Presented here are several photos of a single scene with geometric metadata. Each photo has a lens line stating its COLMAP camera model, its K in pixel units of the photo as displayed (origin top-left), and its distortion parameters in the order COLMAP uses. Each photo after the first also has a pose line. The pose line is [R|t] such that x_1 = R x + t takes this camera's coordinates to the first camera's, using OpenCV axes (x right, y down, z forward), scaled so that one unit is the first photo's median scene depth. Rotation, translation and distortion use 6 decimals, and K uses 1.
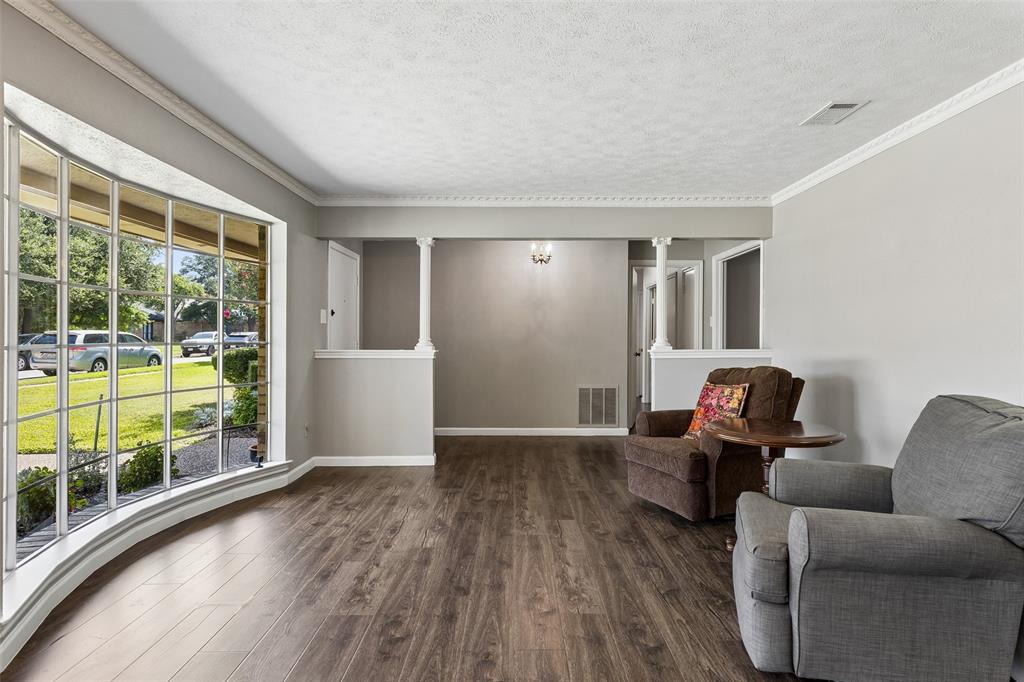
lens RADIAL K [[575.9, 0, 512.0], [0, 575.9, 341.0], [0, 0, 1]] dist [0.013272, -0.000198]
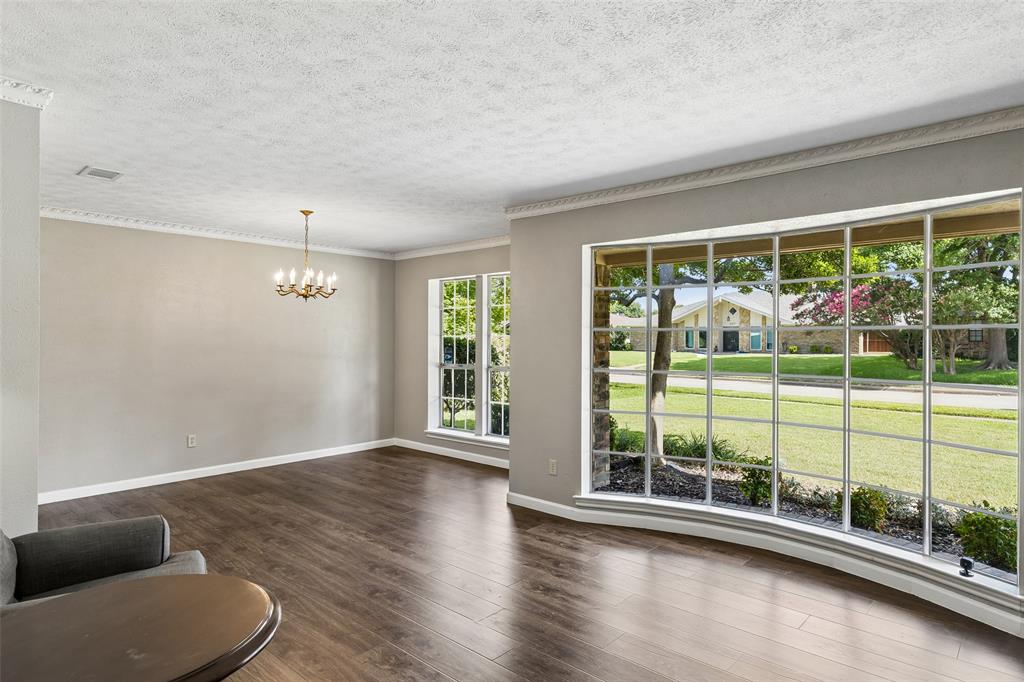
lens RADIAL K [[575.9, 0, 512.0], [0, 575.9, 341.0], [0, 0, 1]] dist [0.013272, -0.000198]
pose [[-0.668775, -0.000432, -0.743465, 0.600179], [-0.008928, 0.999932, 0.007450, -0.073848], [0.743411, 0.011620, -0.668734, 1.563604]]
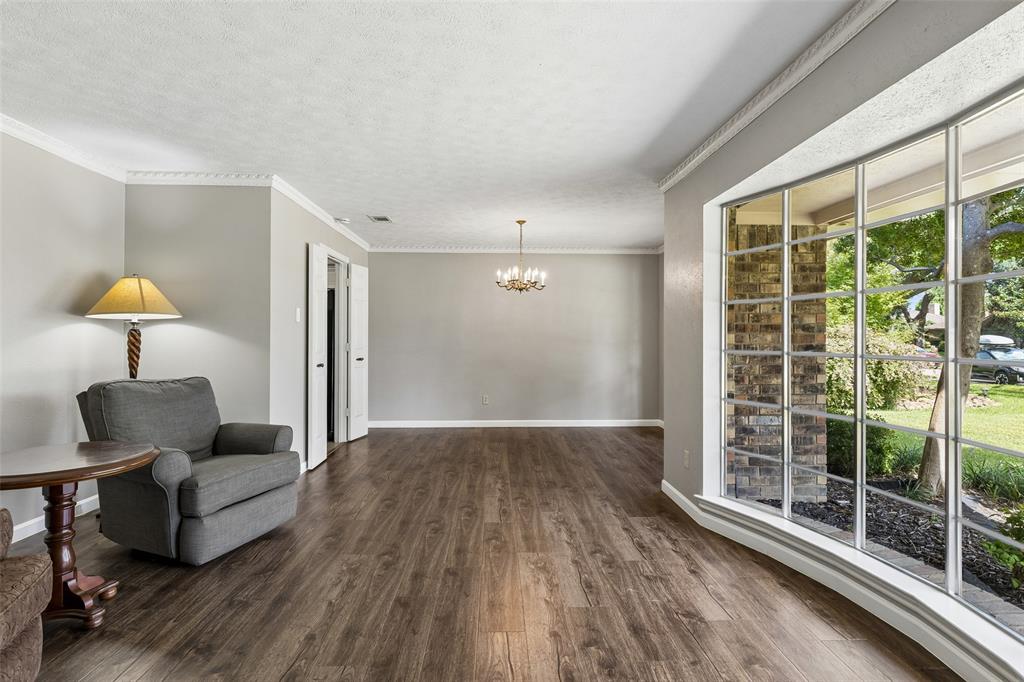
lens RADIAL K [[490.0, 0, 512.0], [0, 490.0, 341.0], [0, 0, 1]] dist [0.000787, 0.000031]
pose [[-0.999116, -0.004264, -0.041828, -0.148100], [-0.004879, 0.999881, 0.014605, -0.024914], [0.041761, 0.014796, -0.999018, 1.770540]]
